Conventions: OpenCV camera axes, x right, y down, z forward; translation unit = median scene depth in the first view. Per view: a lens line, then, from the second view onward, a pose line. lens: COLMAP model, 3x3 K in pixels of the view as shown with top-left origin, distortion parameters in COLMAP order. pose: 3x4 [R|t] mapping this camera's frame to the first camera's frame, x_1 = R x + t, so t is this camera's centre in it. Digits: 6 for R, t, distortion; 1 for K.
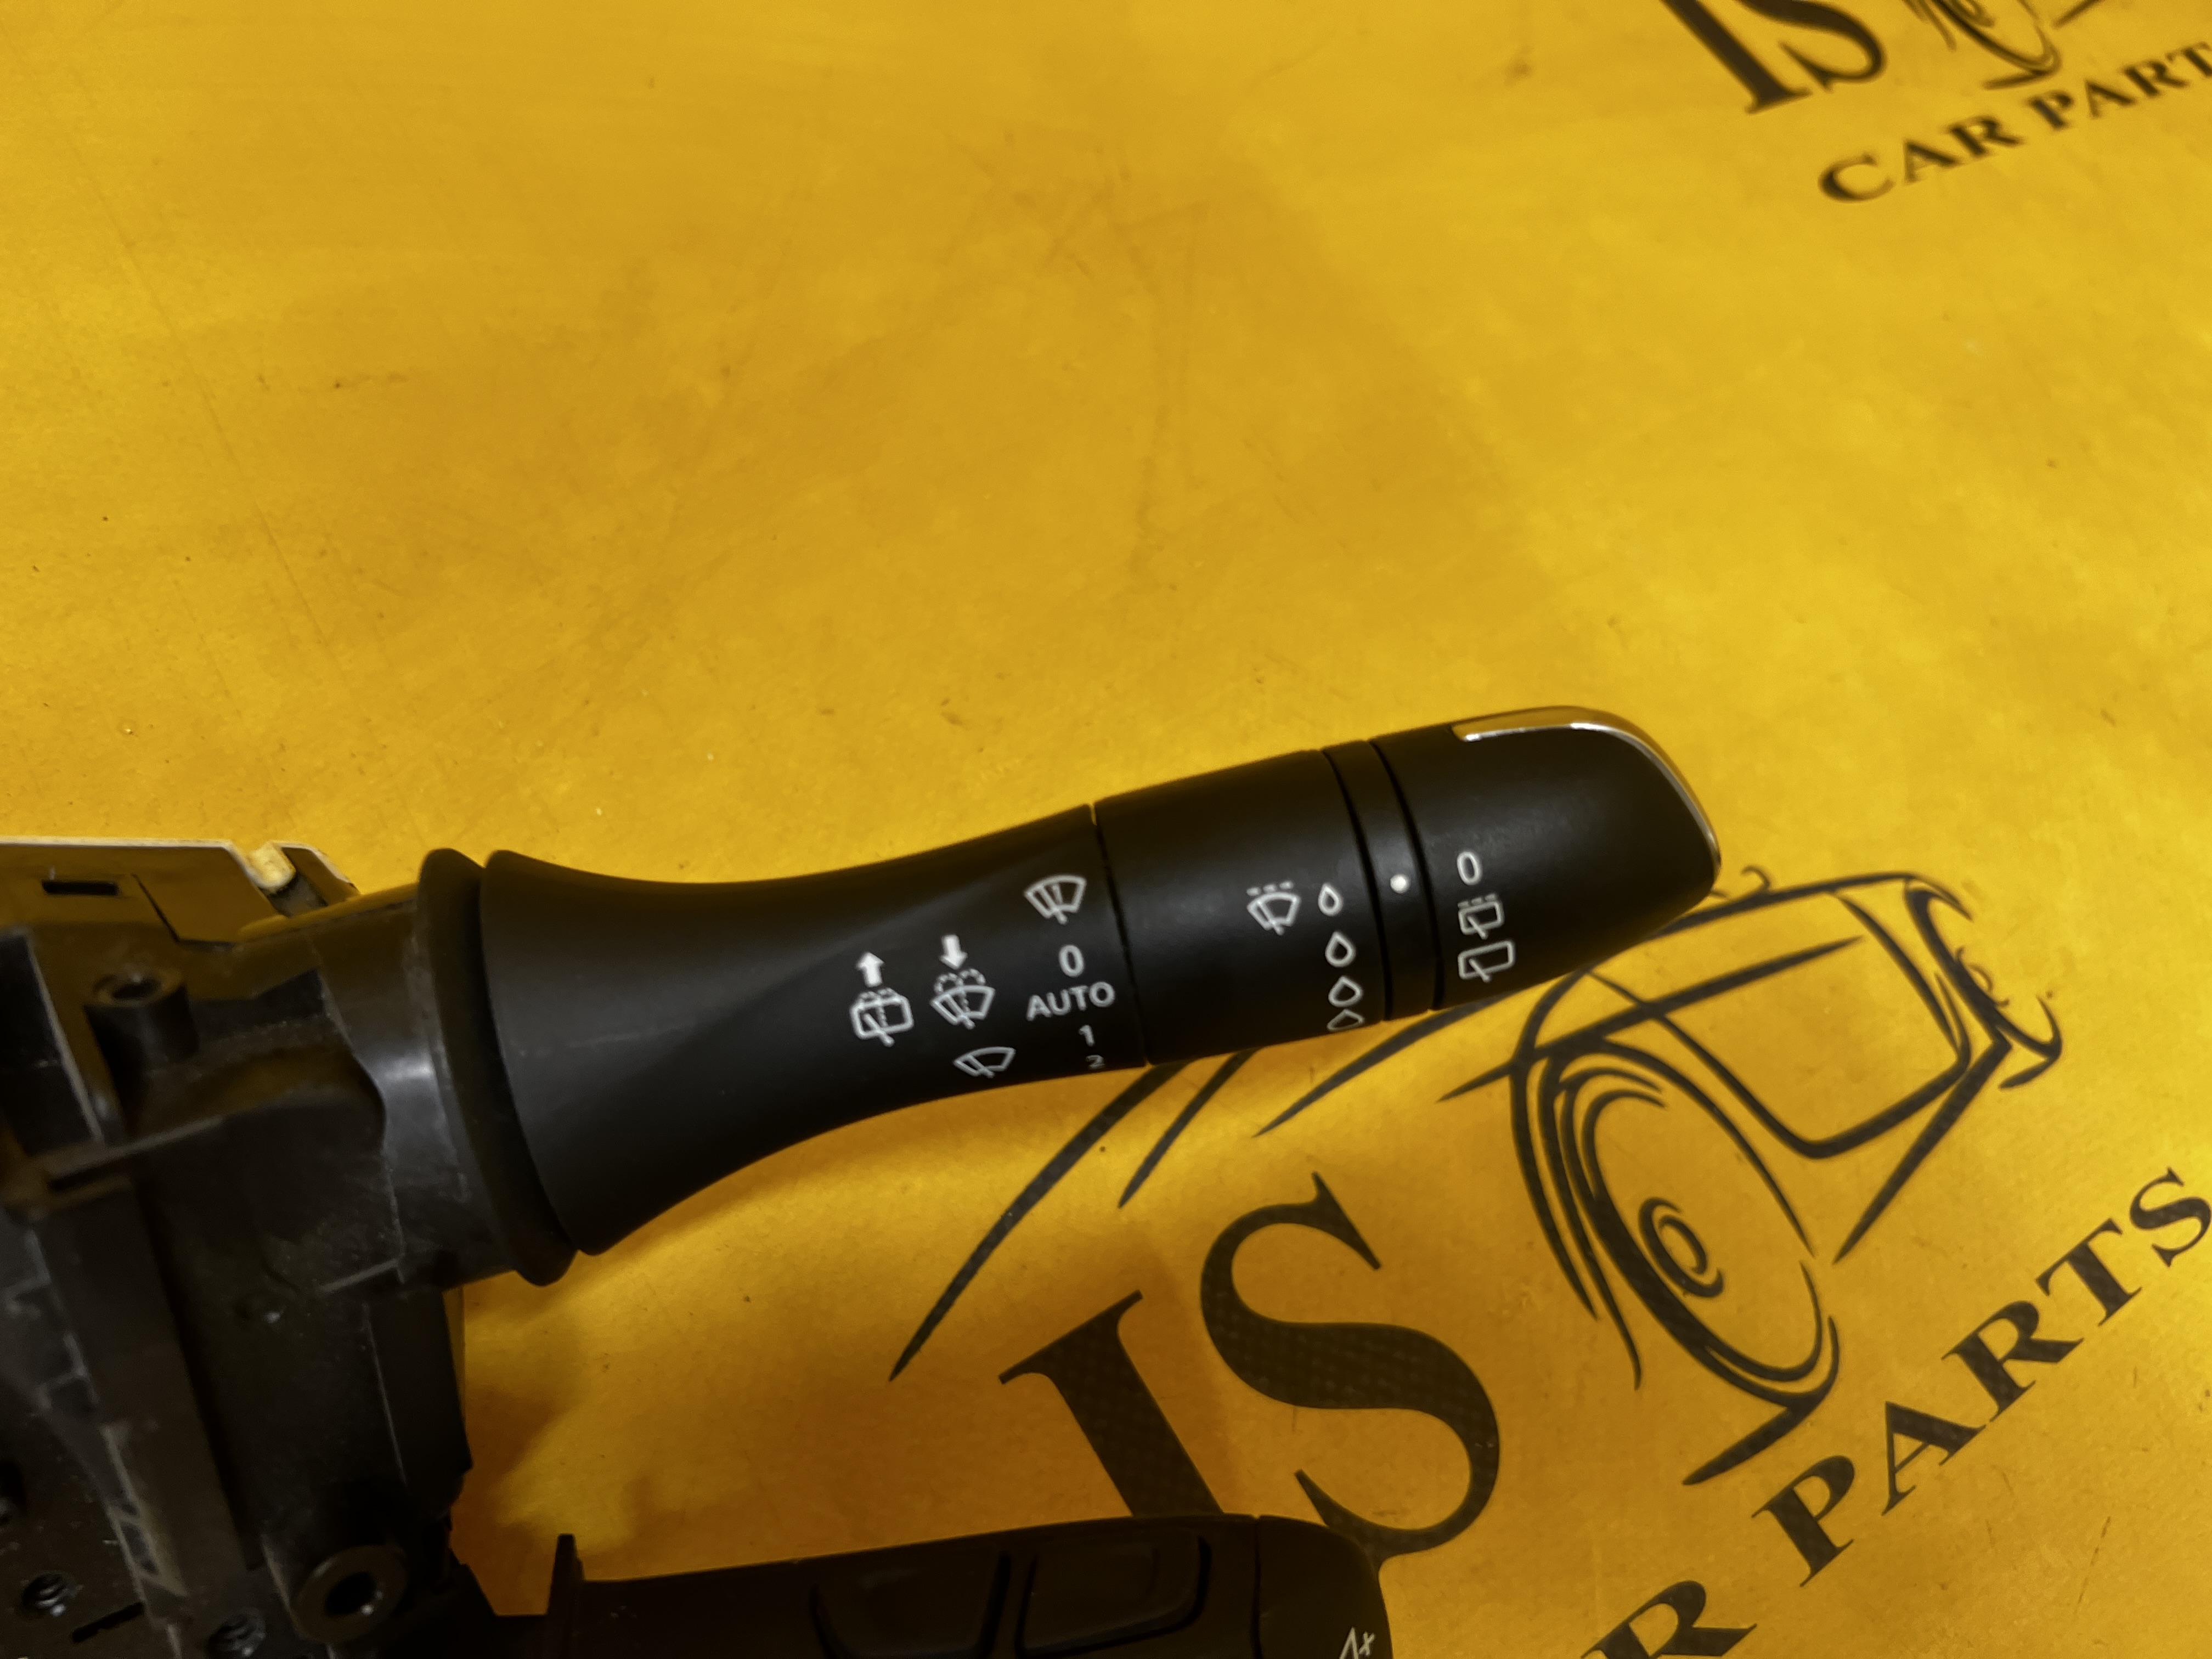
lens RADIAL K [[1754.2, 0, 1128.4], [0, 1754.2, 834.3], [0, 0, 1]] dist [0.007394, -0.004188]
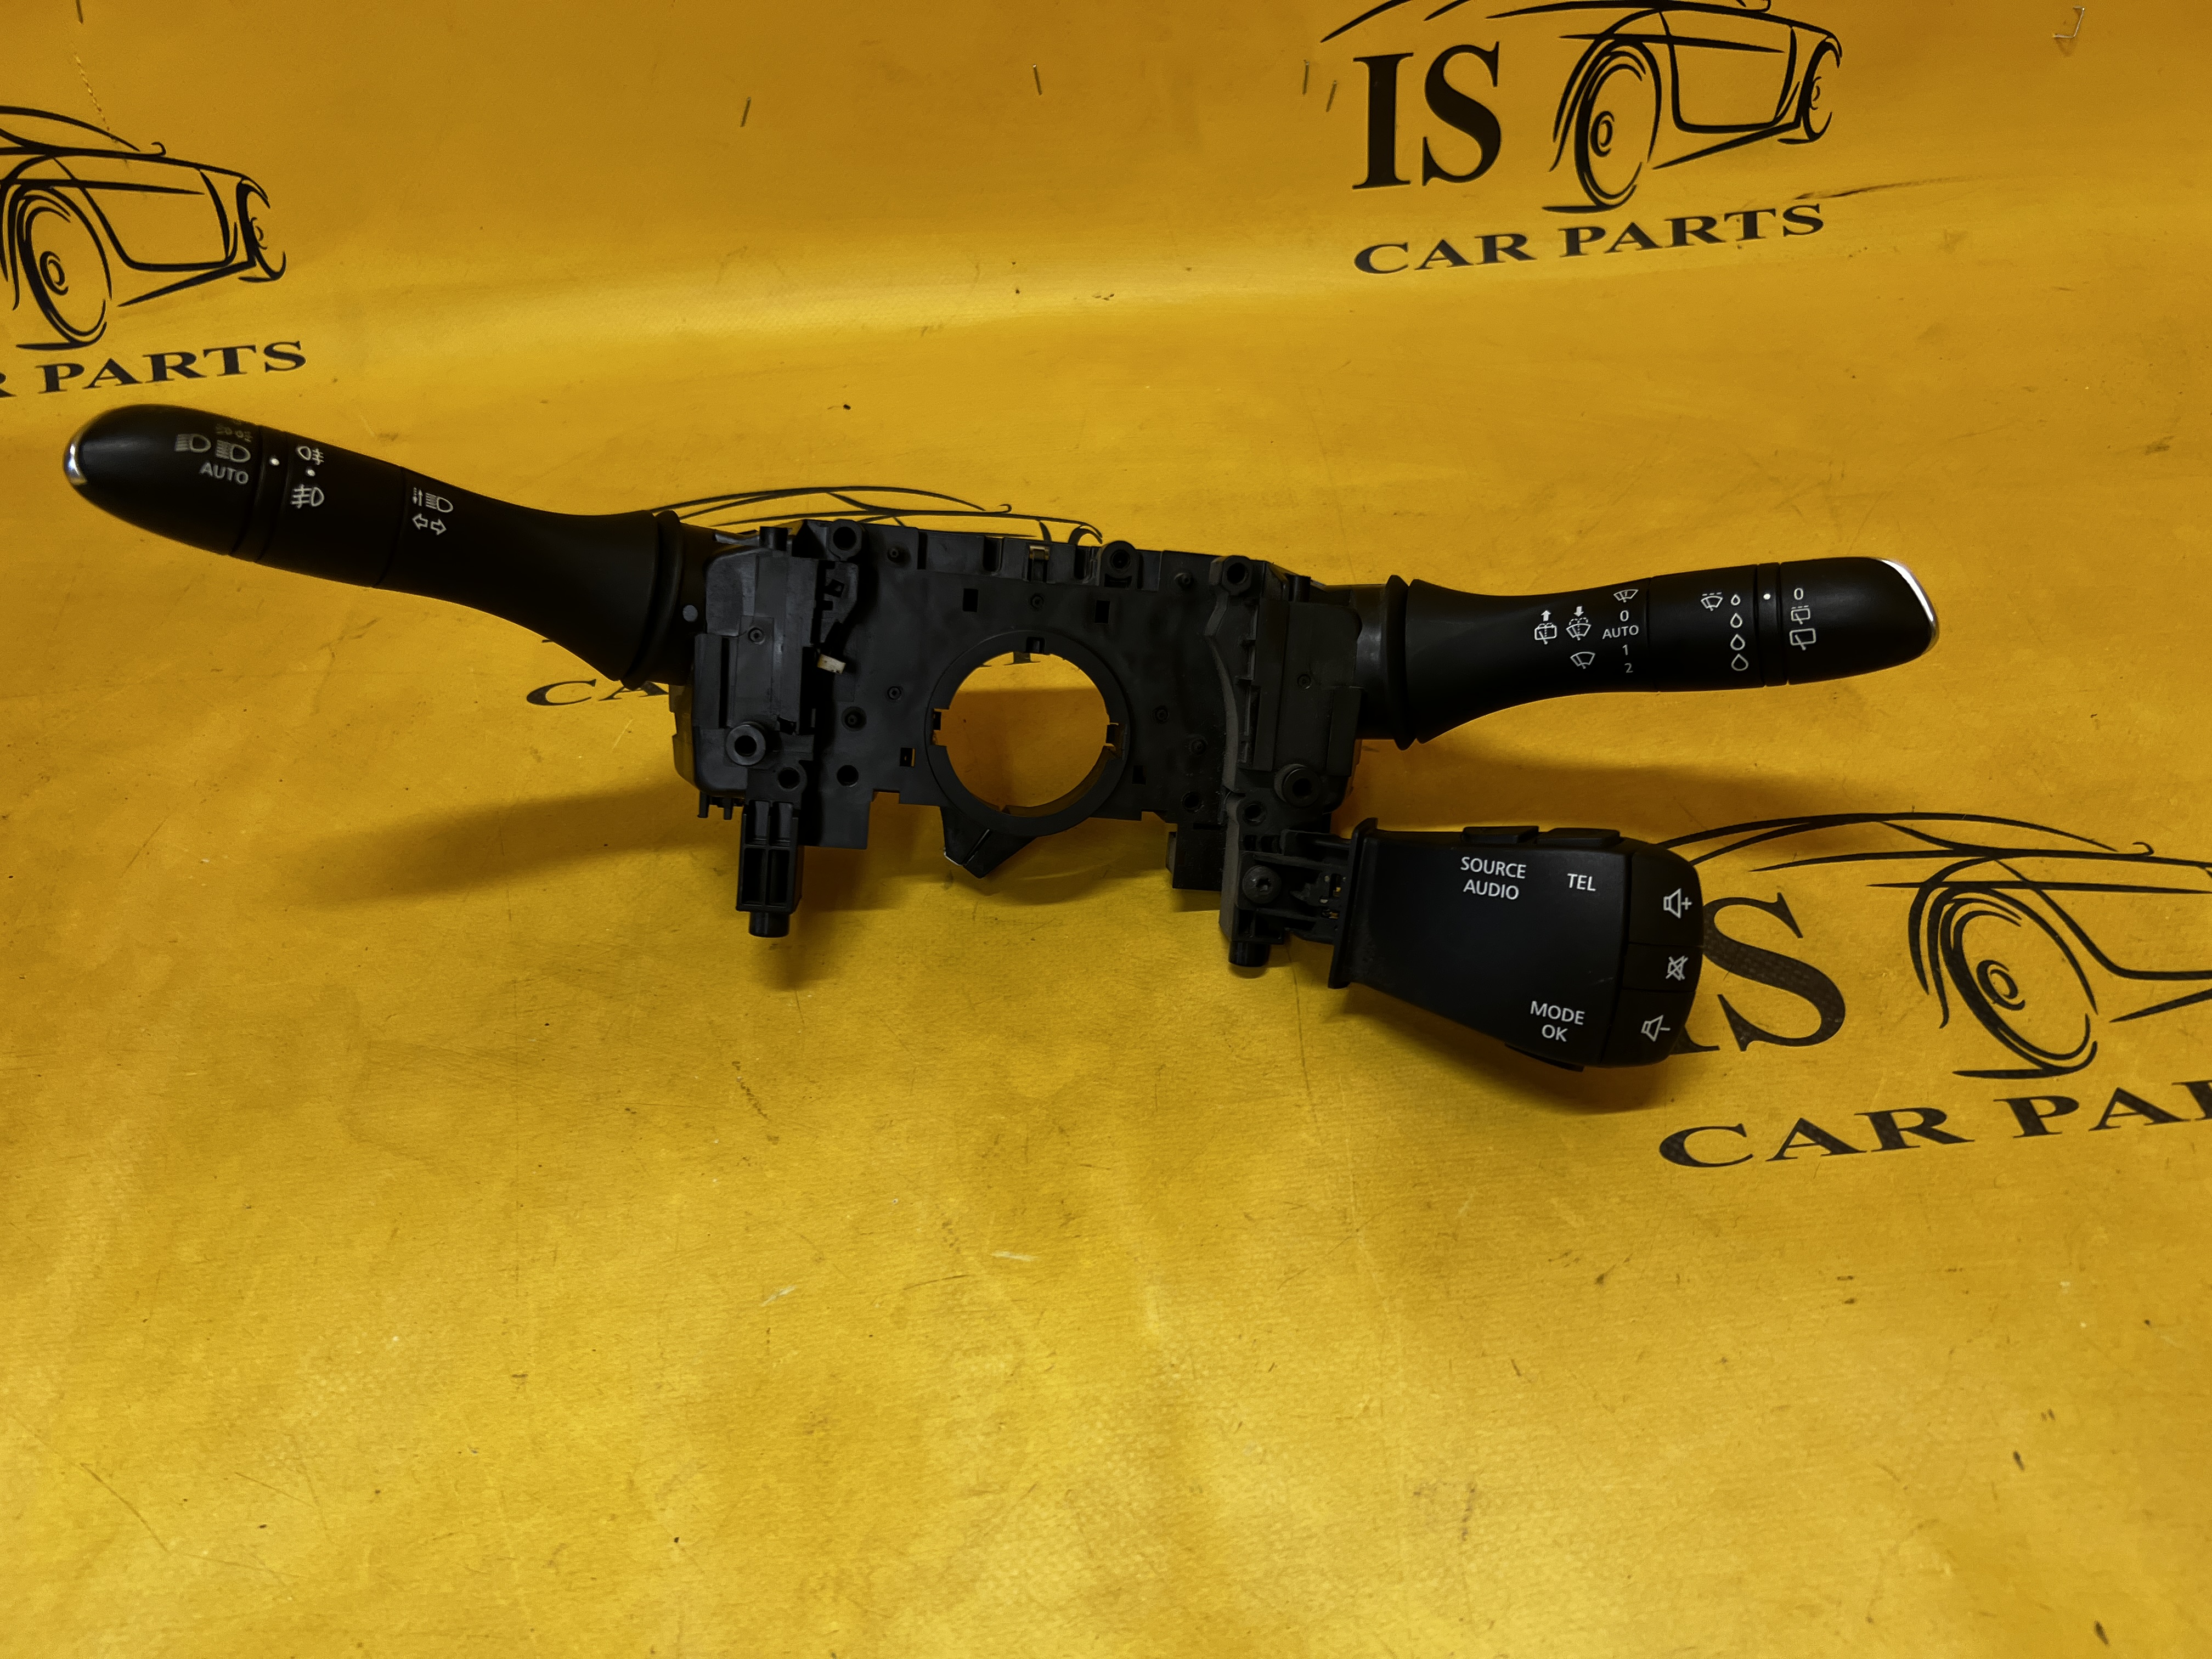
lens RADIAL K [[1754.2, 0, 1128.4], [0, 1754.2, 834.3], [0, 0, 1]] dist [0.007394, -0.004188]
pose [[0.850039, 0.144079, -0.506631, 0.456542], [-0.292941, 0.928696, -0.227396, 0.765026], [0.437743, 0.341709, 0.831634, -0.859454]]
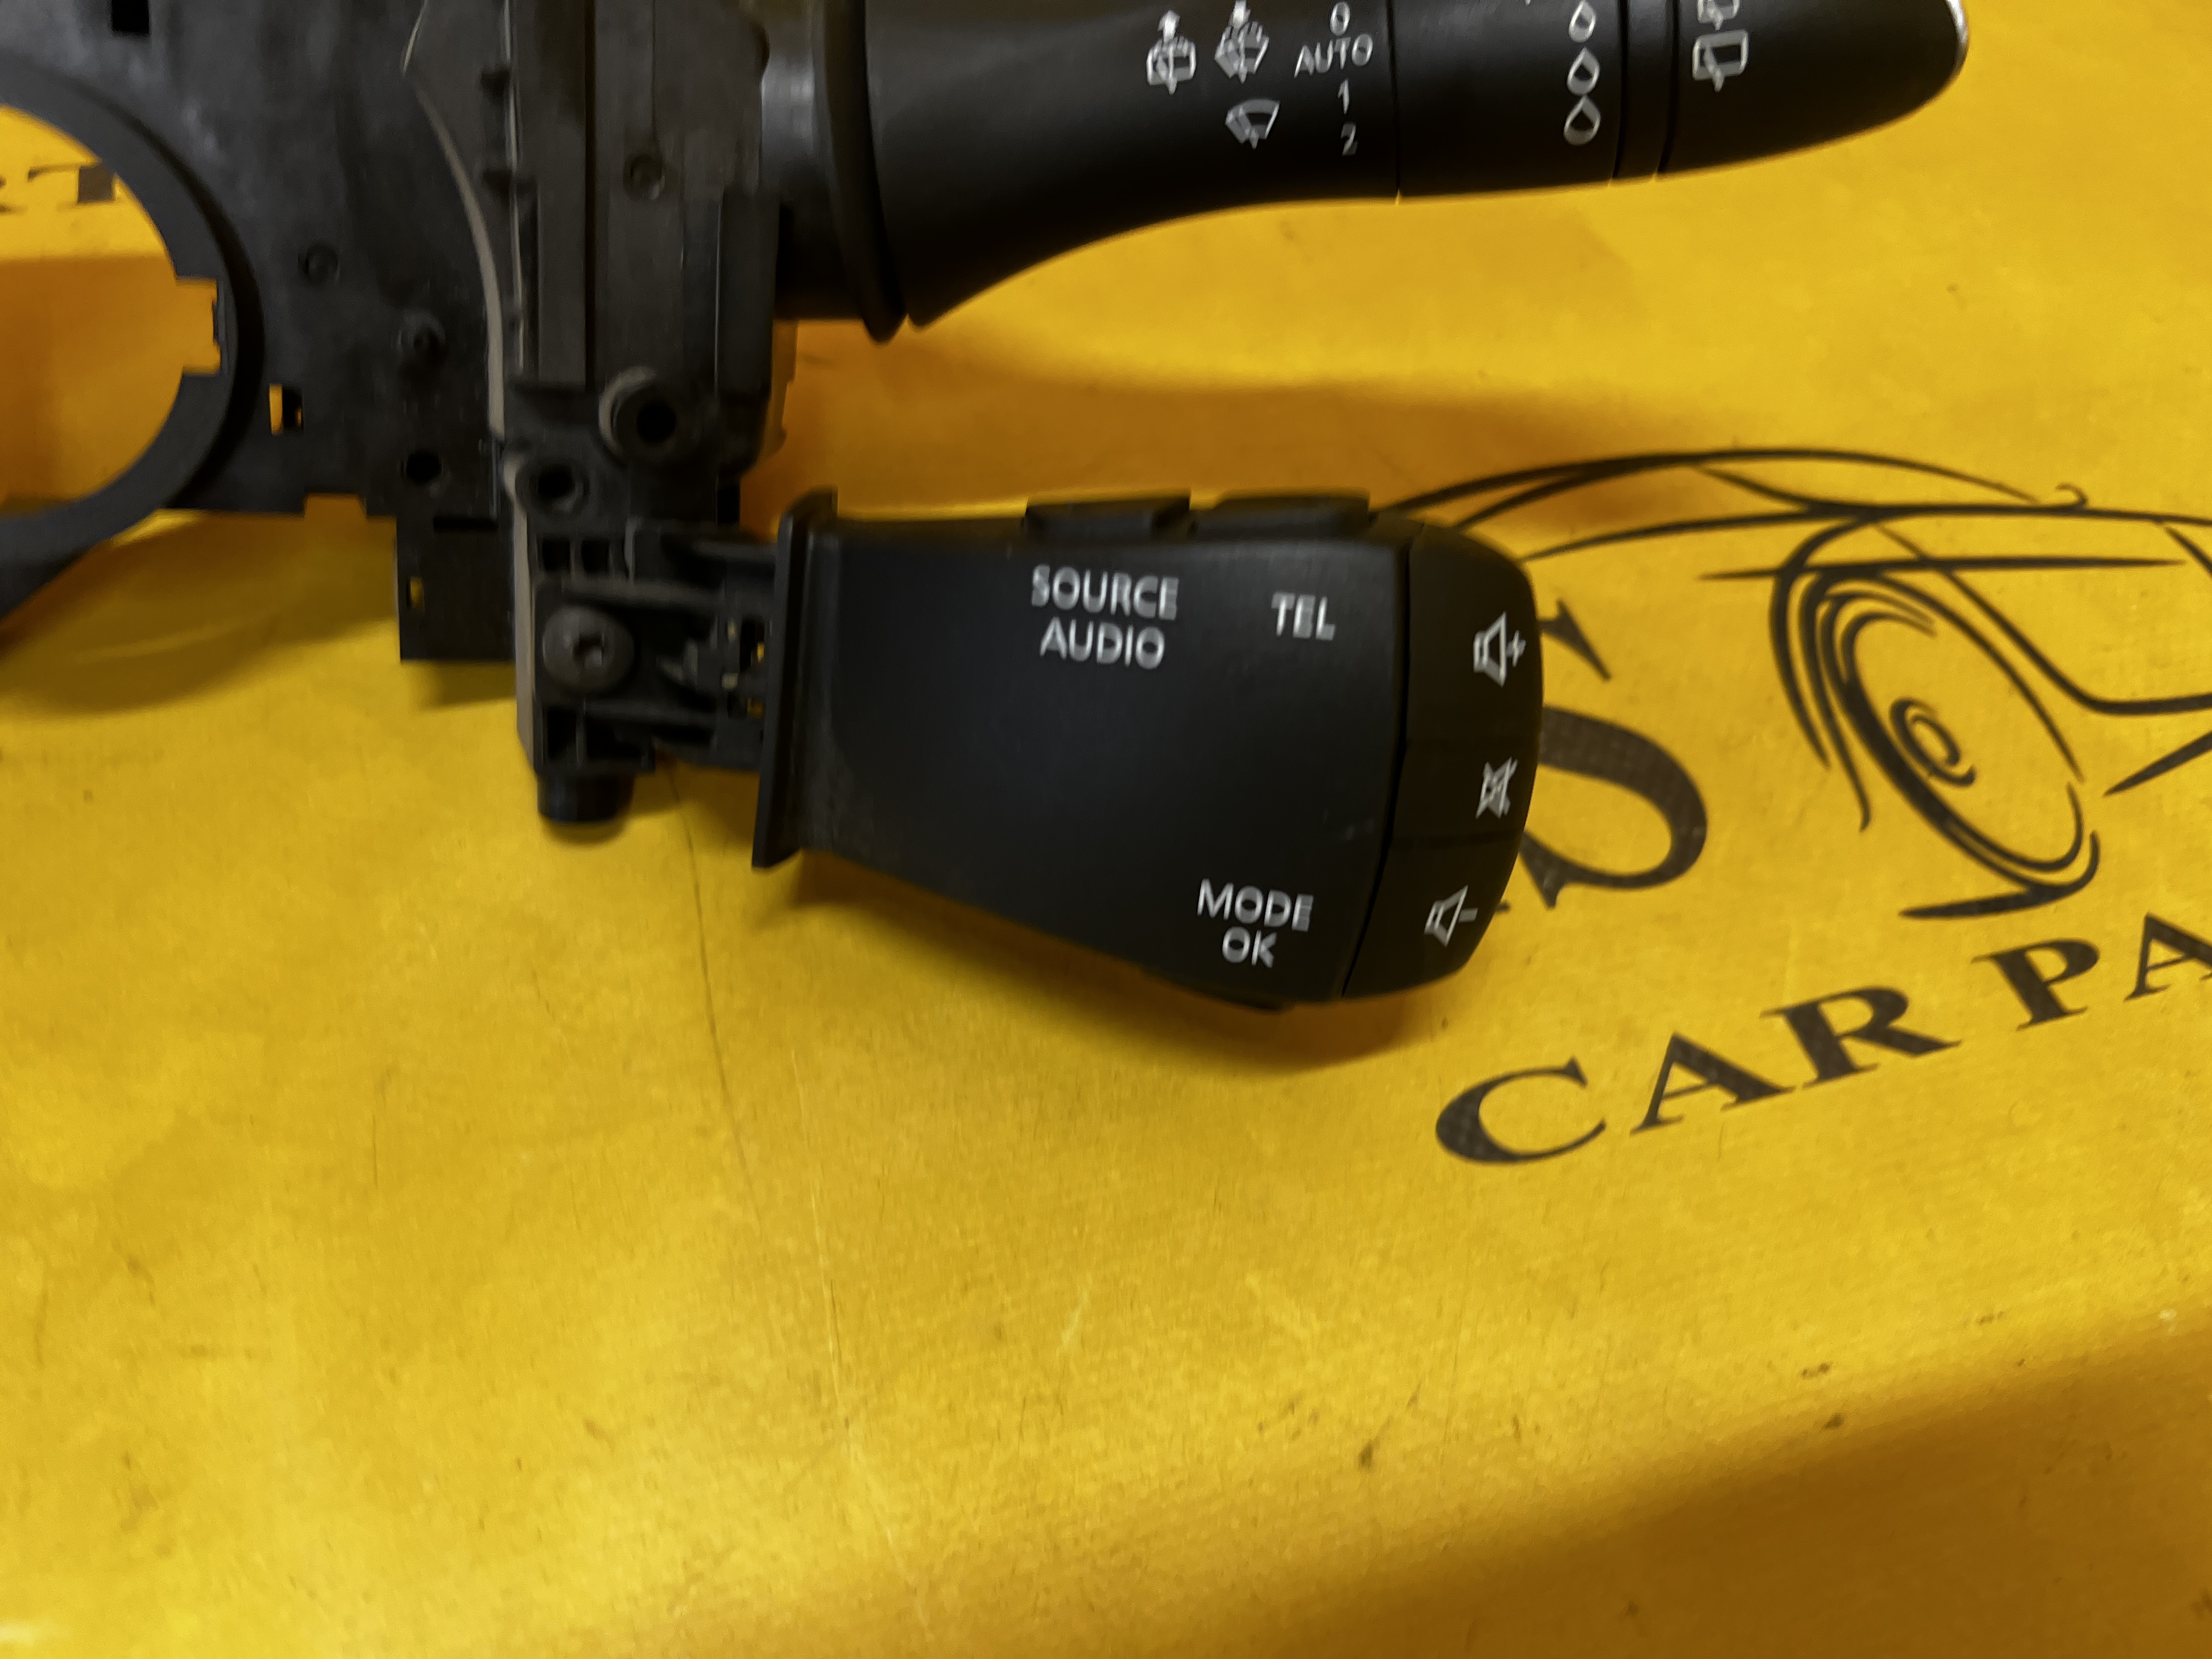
lens RADIAL K [[1731.9, 0, 1107.4], [0, 1731.9, 811.1], [0, 0, 1]] dist [0.007432, -0.005674]
pose [[0.961584, 0.144481, -0.233413, 0.108132], [-0.179764, 0.974031, -0.137650, 0.511659], [0.207464, 0.174322, 0.962585, -0.020484]]
